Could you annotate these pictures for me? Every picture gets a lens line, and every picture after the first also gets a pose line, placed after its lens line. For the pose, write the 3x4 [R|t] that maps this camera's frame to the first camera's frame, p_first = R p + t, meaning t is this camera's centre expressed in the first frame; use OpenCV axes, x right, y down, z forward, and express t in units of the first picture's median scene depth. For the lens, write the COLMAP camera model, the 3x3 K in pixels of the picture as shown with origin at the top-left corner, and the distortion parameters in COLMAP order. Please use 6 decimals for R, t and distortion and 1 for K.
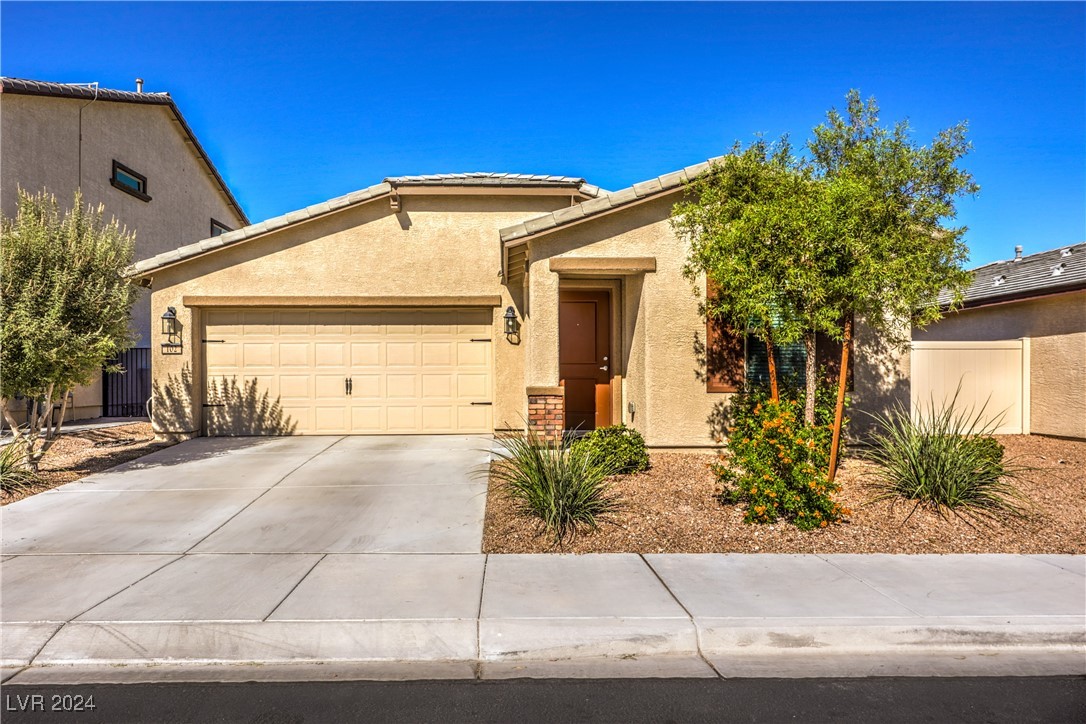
lens RADIAL K [[759.5, 0, 533.3], [0, 759.5, 391.5], [0, 0, 1]] dist [-0.002063, 0.005305]
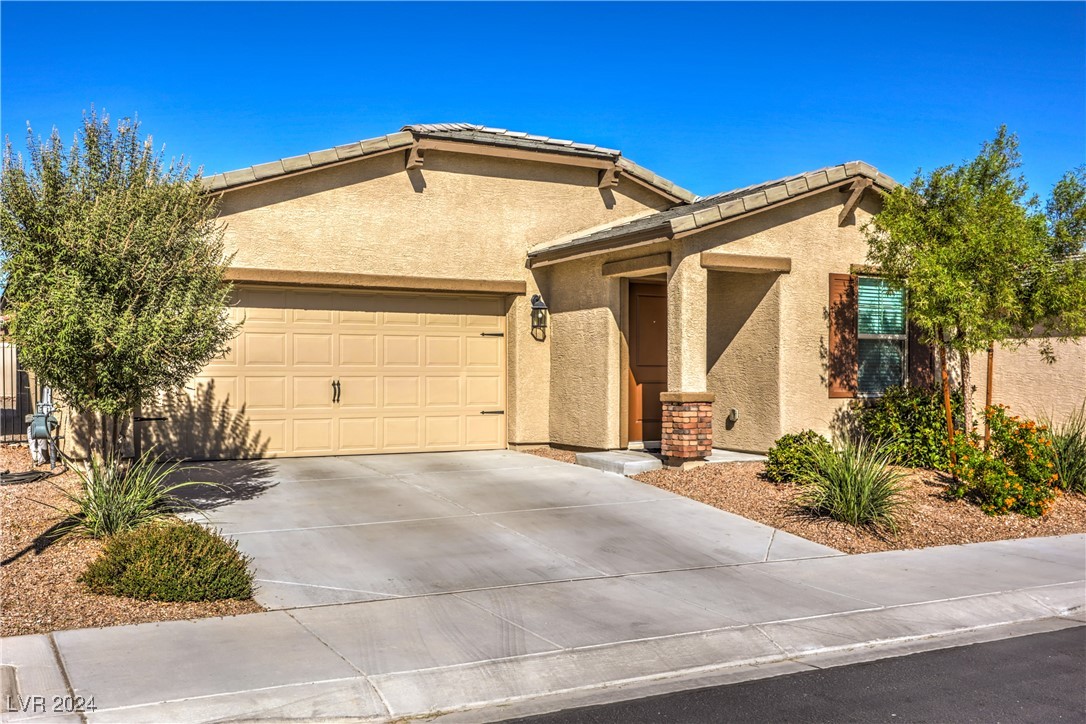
lens RADIAL K [[1095.7, 0, 537.5], [0, 1095.7, 417.1], [0, 0, 1]] dist [0.019374, 0.004367]
pose [[0.885891, -0.013349, 0.463701, -0.659808], [0.003076, 0.999733, 0.022904, -0.006259], [-0.463883, -0.018865, 0.885695, -0.077776]]
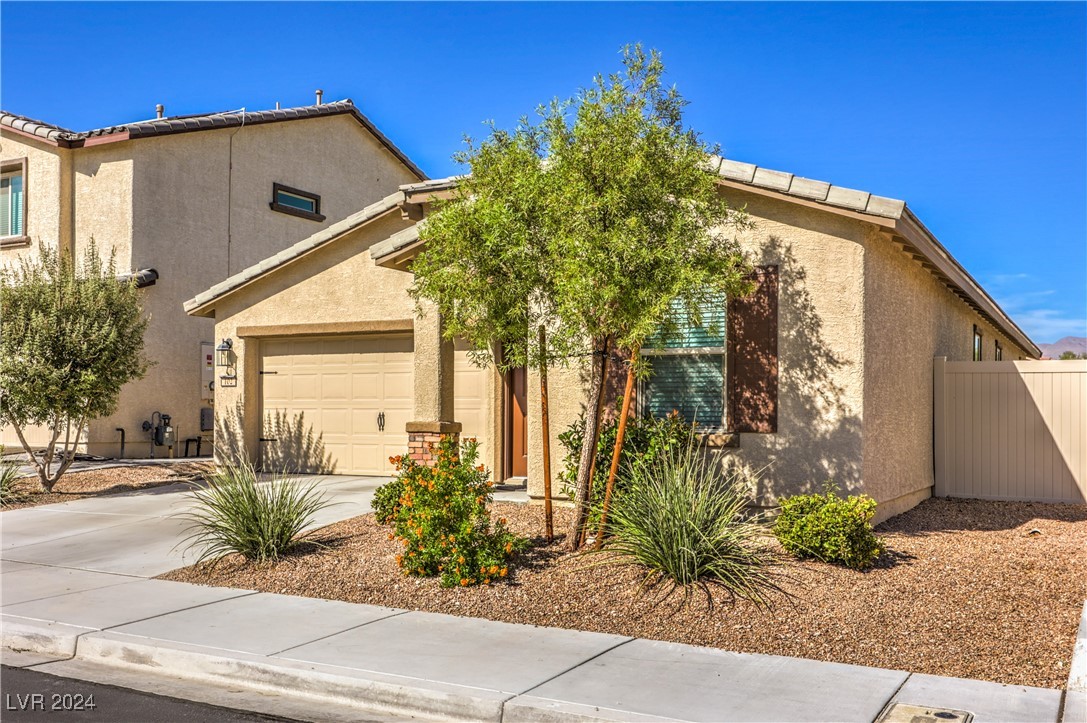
lens RADIAL K [[1096.7, 0, 538.0], [0, 1096.7, 416.6], [0, 0, 1]] dist [0.019374, 0.004367]
pose [[0.858609, 0.007903, -0.512570, 0.658769], [-0.017670, 0.999743, -0.014184, 0.002991], [0.512326, 0.021236, 0.858528, -0.012347]]
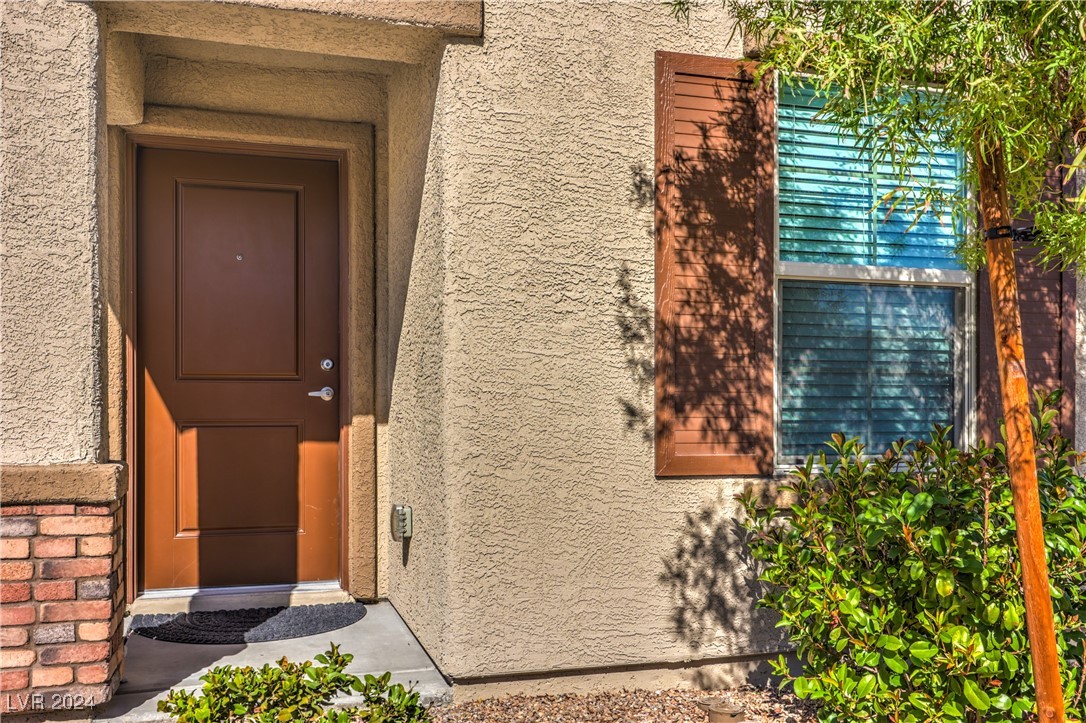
lens RADIAL K [[1024.3, 0, 593.6], [0, 1024.3, 423.8], [0, 0, 1]] dist [-0.007653, -0.004840]
pose [[0.959580, -0.003088, 0.281418, 0.081294], [0.005243, 0.999962, -0.006905, -0.013819], [-0.281386, 0.008101, 0.959561, 0.541681]]
